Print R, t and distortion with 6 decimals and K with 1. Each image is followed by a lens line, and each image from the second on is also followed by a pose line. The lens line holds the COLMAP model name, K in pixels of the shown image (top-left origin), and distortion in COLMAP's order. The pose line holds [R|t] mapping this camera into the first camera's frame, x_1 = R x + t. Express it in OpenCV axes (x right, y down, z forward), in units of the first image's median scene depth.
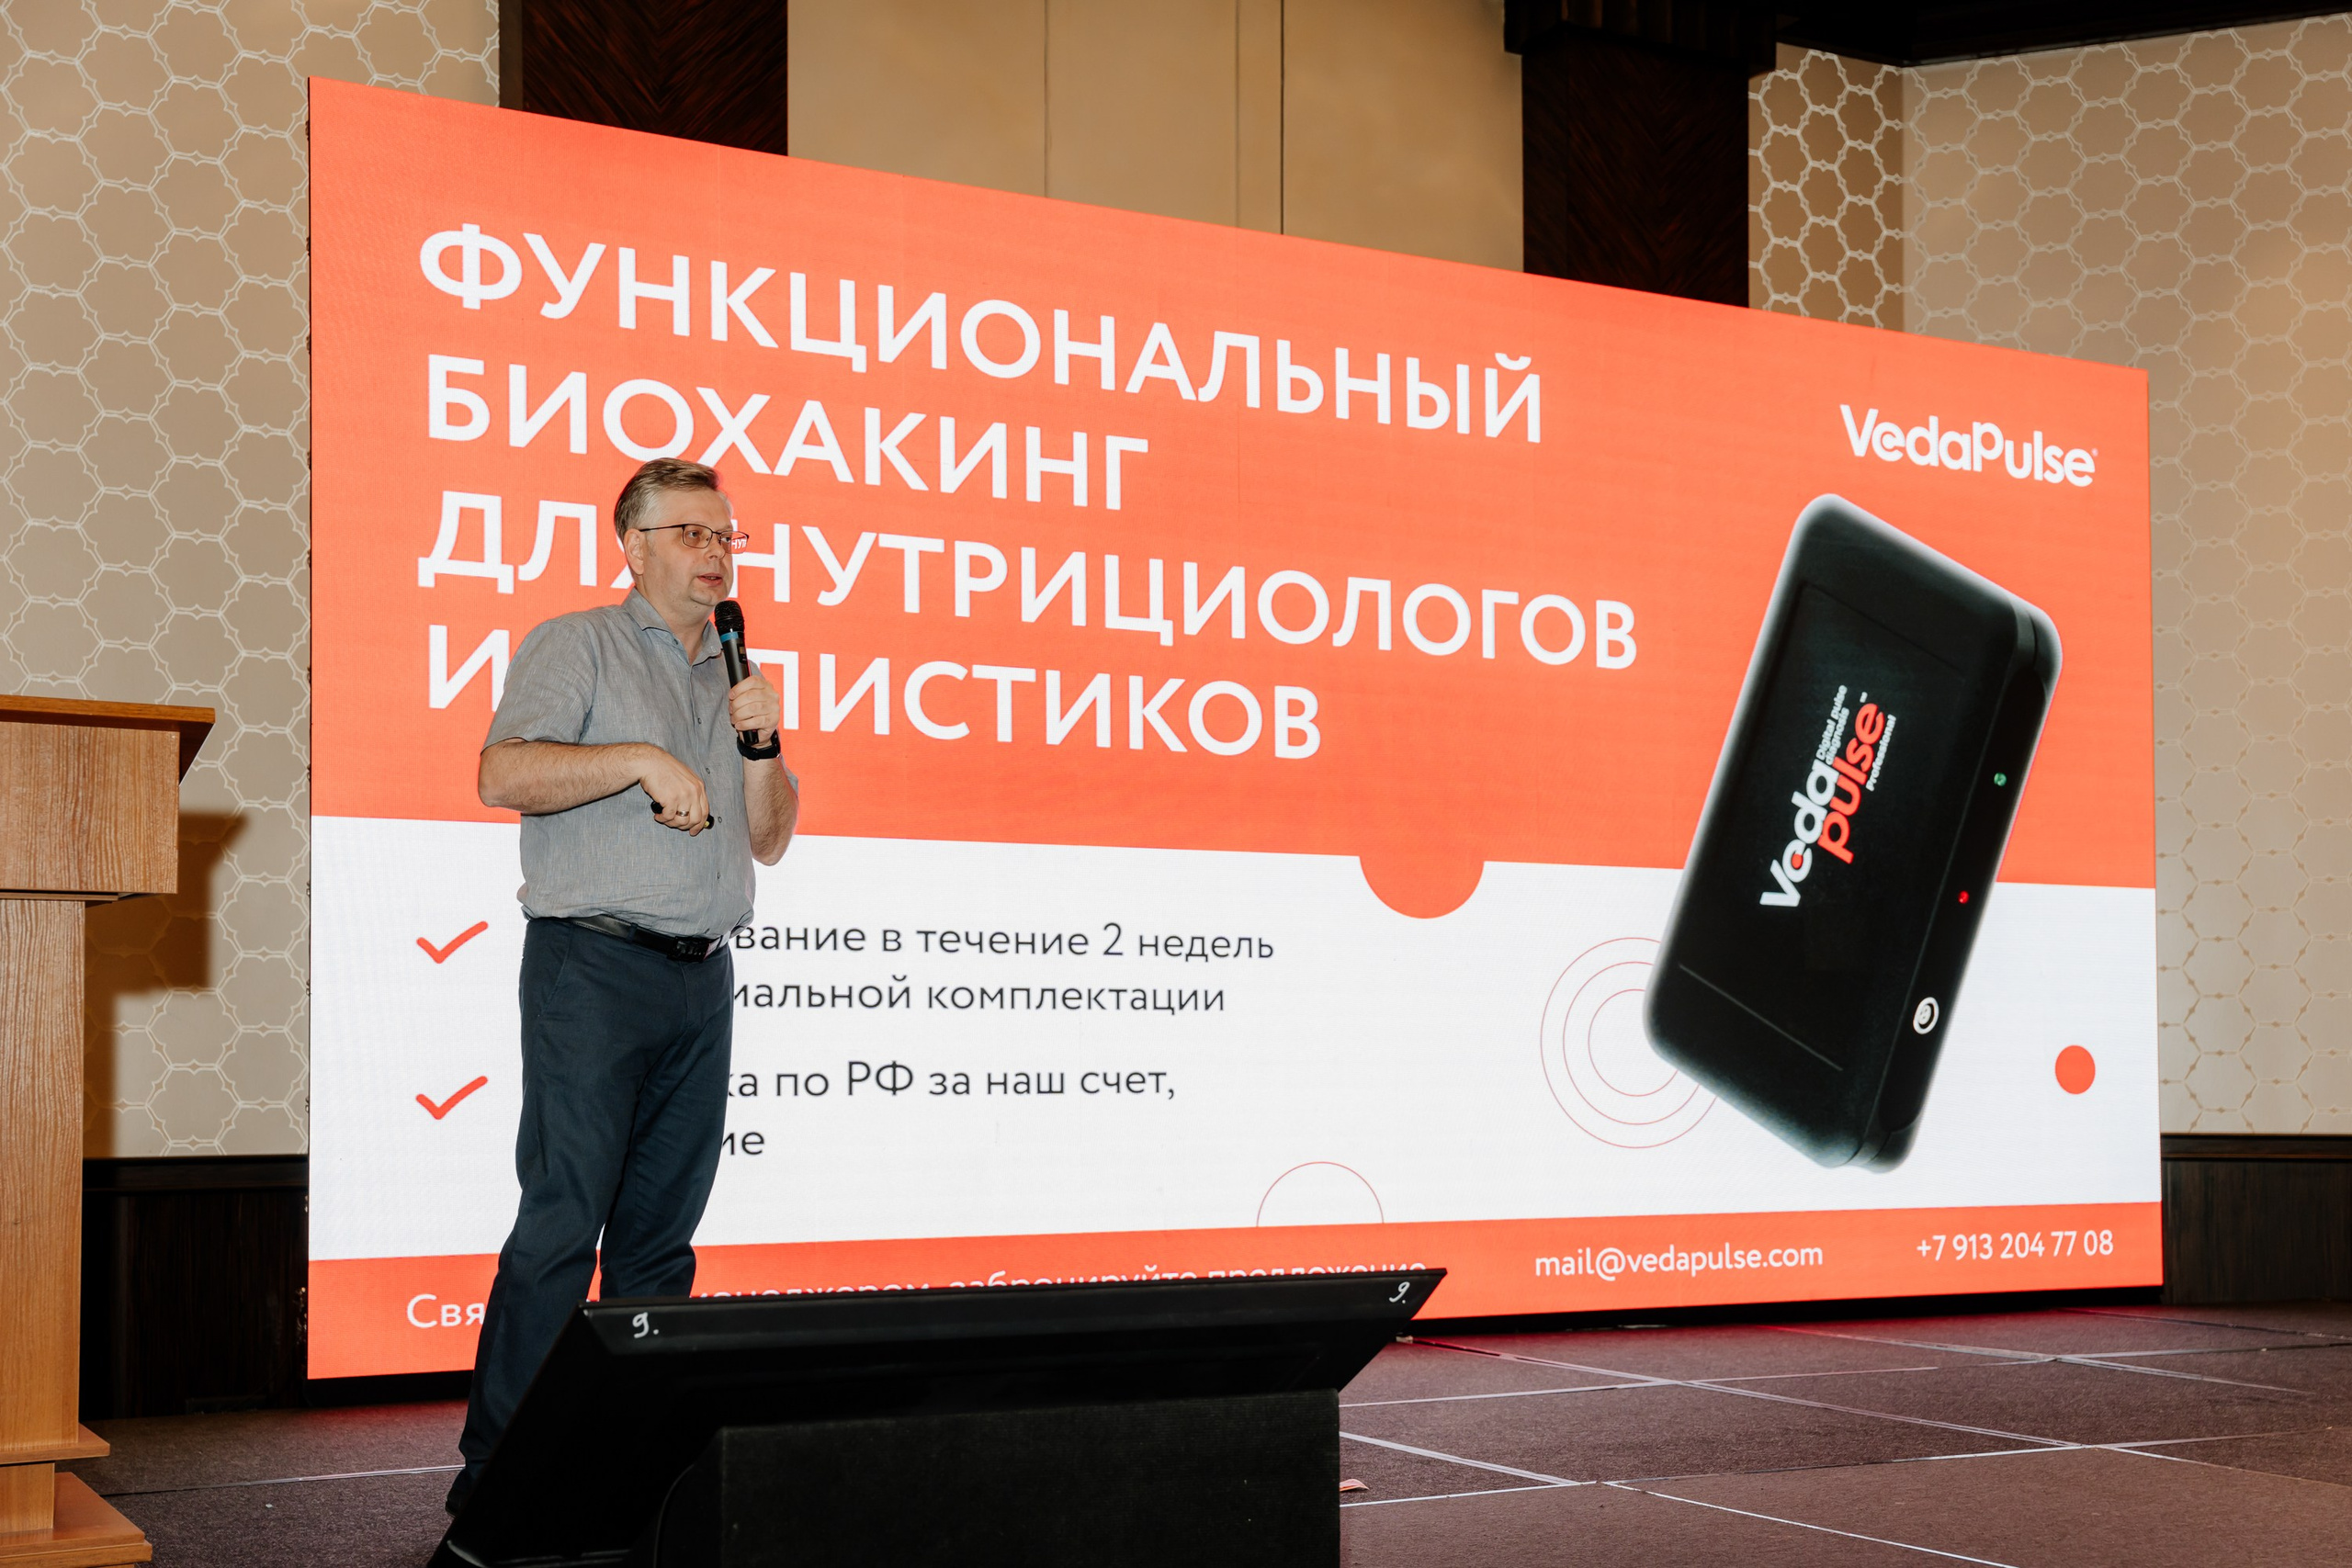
lens RADIAL K [[2648.2, 0, 1233.3], [0, 2648.2, 783.5], [0, 0, 1]] dist [0.203536, -0.374663]
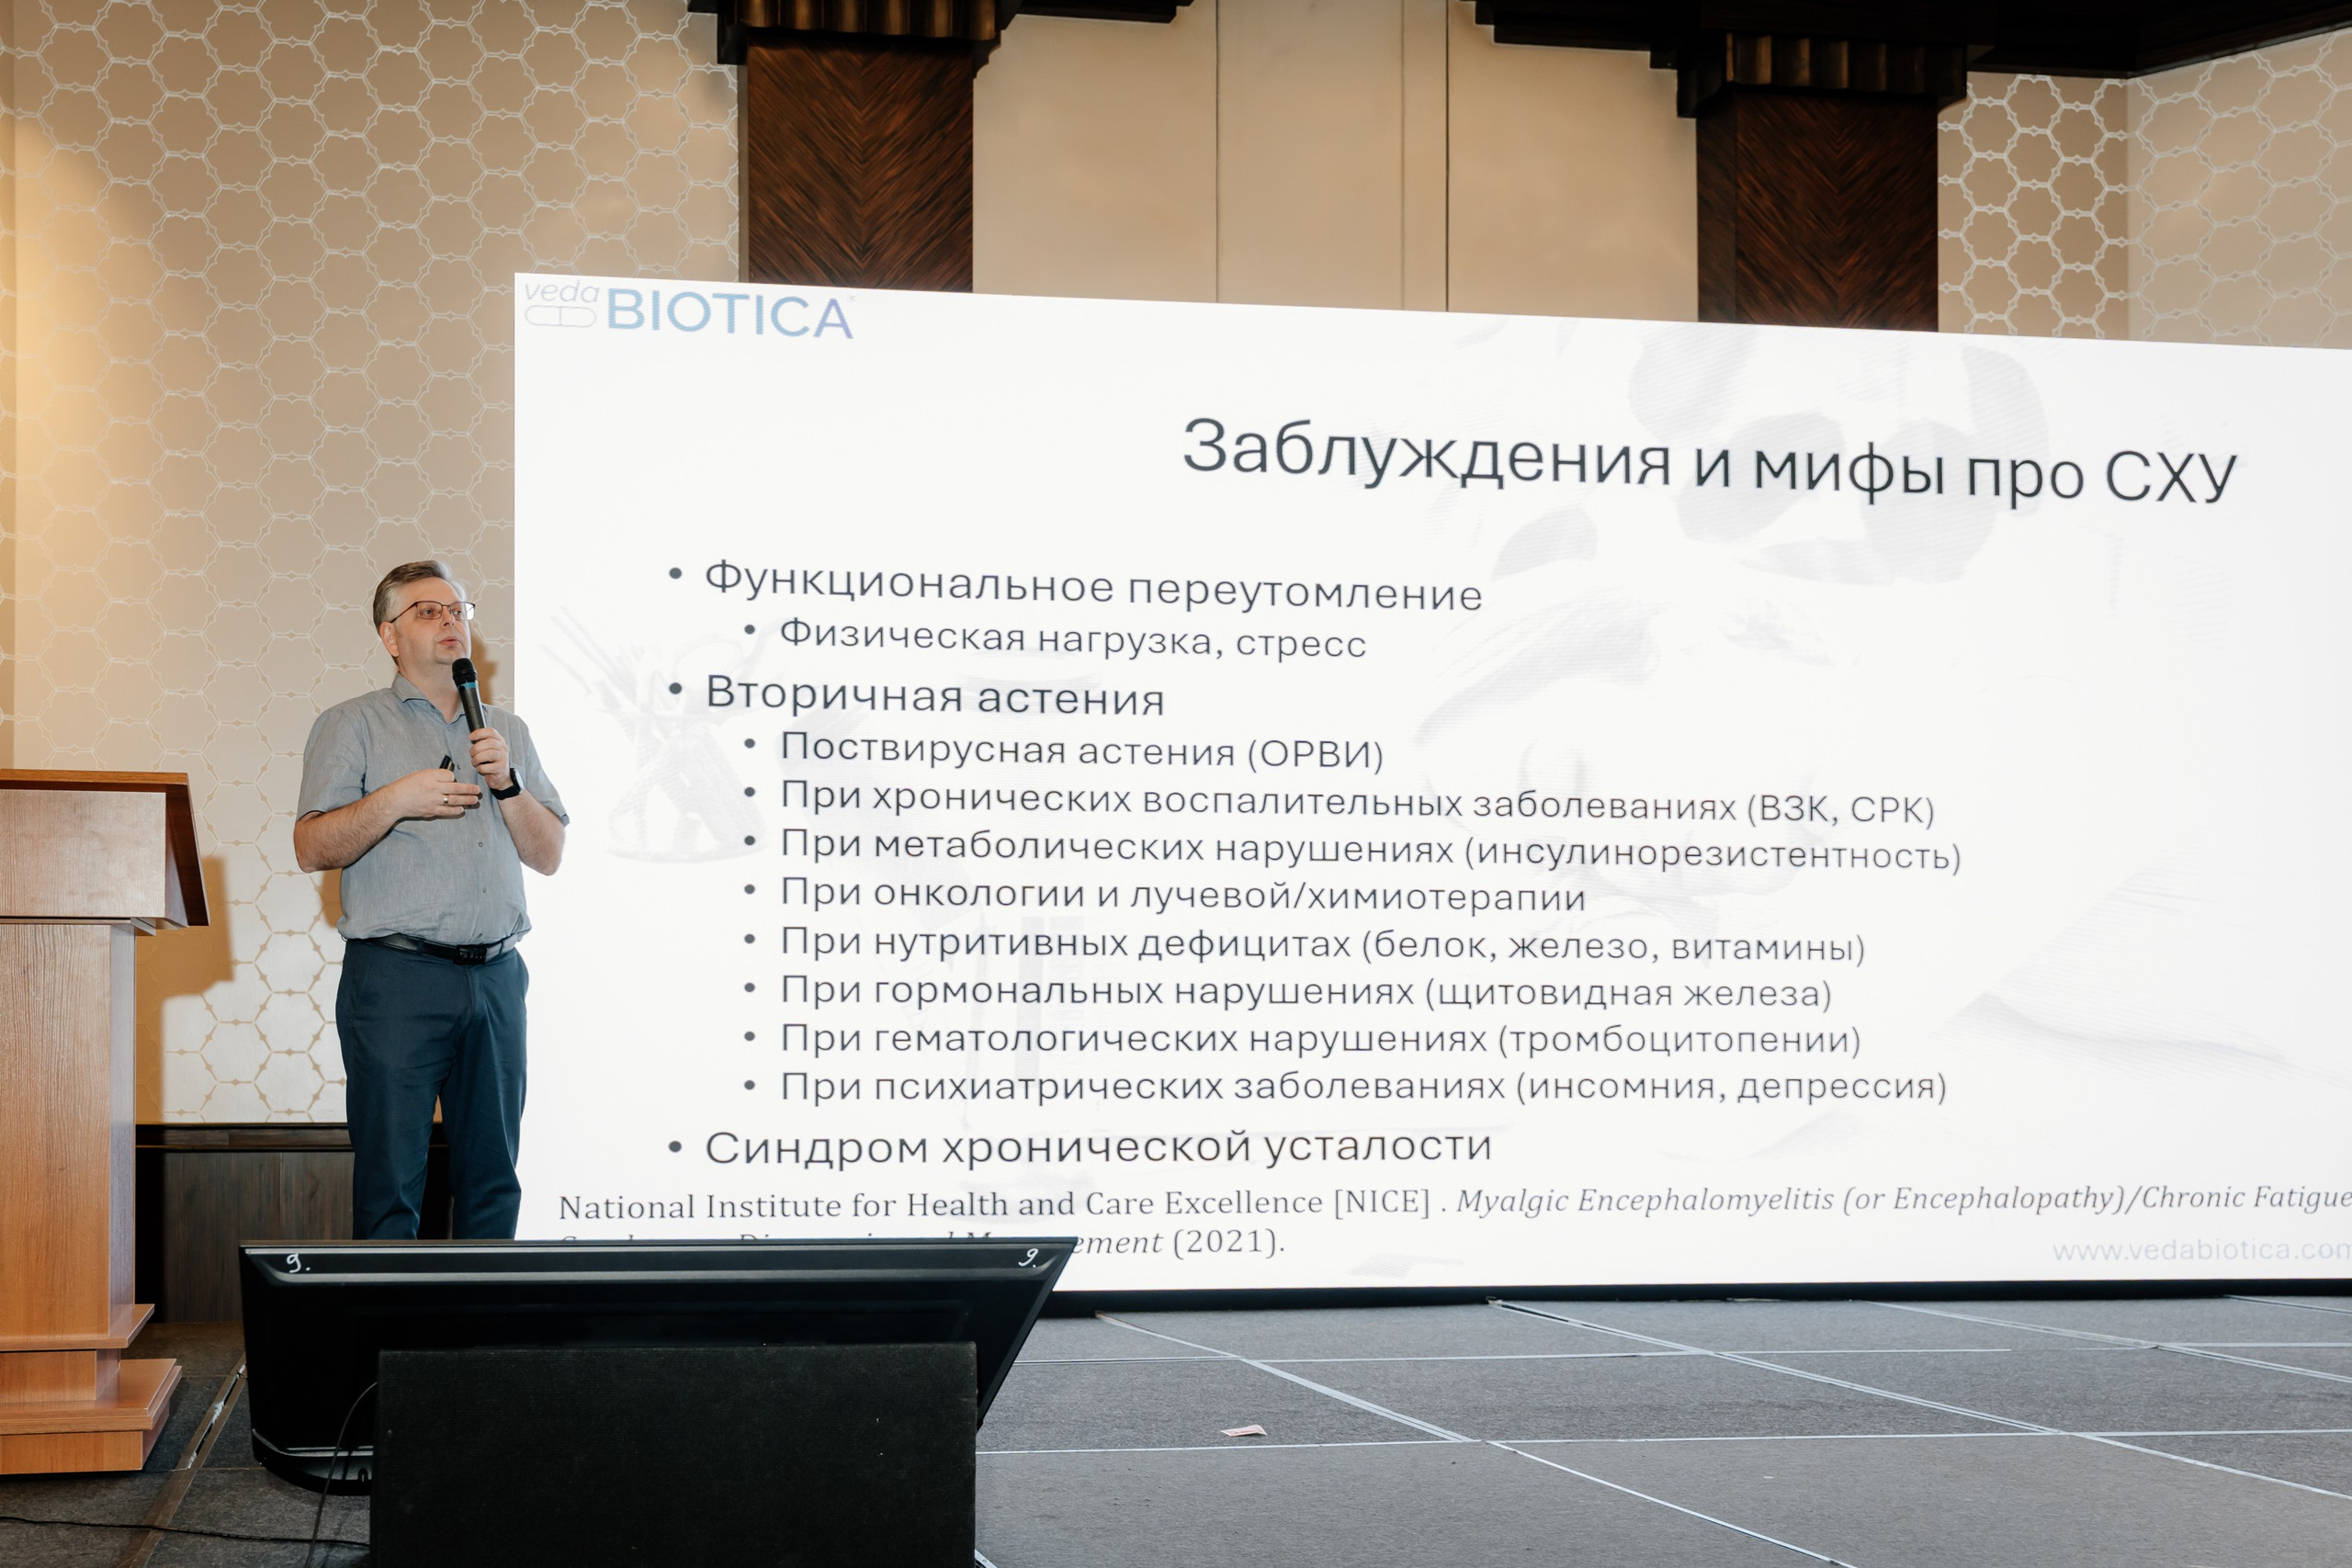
lens RADIAL K [[2248.6, 0, 1175.7], [0, 2248.6, 839.3], [0, 0, 1]] dist [0.057866, -0.008926]
pose [[0.941323, -0.029036, -0.336257, 0.228947], [0.032391, 0.999466, 0.004372, 0.008024], [0.335951, -0.015007, 0.941760, 0.074705]]
